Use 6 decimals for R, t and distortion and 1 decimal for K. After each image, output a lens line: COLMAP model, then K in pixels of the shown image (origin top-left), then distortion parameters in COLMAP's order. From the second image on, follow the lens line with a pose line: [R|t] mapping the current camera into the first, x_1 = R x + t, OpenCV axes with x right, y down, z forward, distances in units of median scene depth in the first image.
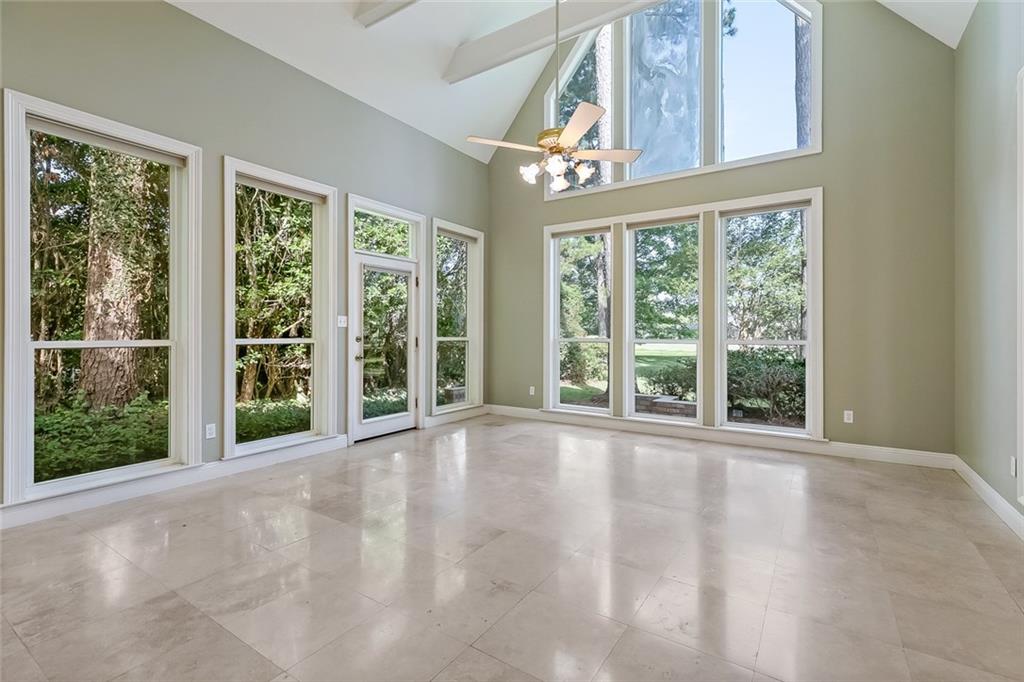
lens RADIAL K [[470.7, 0, 502.1], [0, 470.7, 334.5], [0, 0, 1]] dist [0.005589, 0.000843]
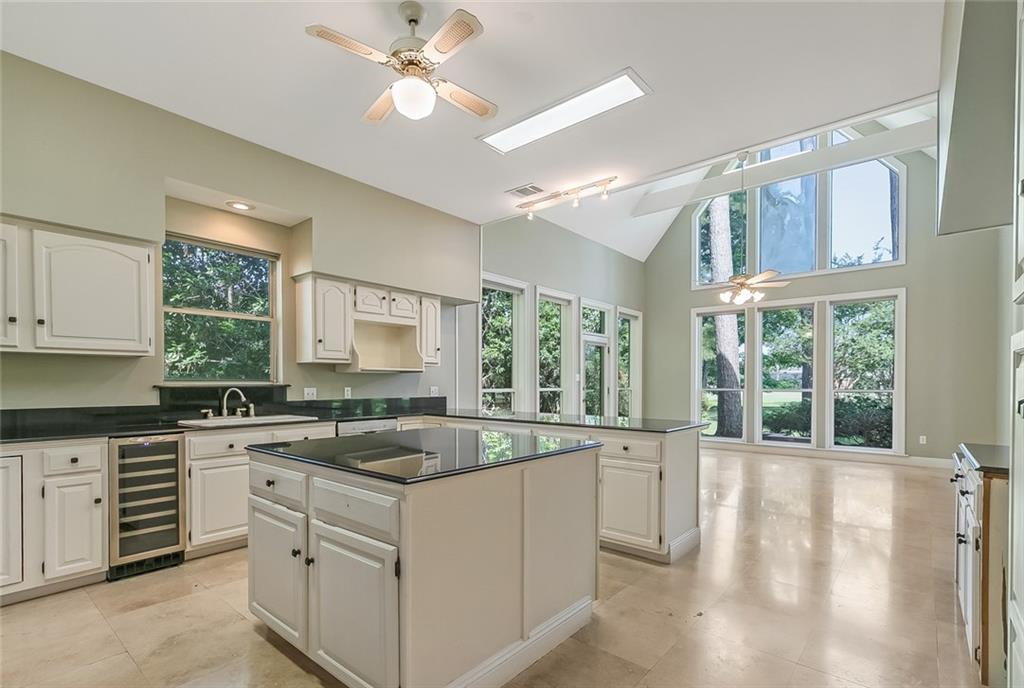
lens RADIAL K [[470.7, 0, 508.7], [0, 470.7, 390.9], [0, 0, 1]] dist [0.005589, 0.000843]
pose [[0.992674, 0.001582, -0.120809, -0.318019], [-0.000096, 0.999924, 0.012311, -0.001130], [0.120819, -0.012209, 0.992599, -0.525136]]
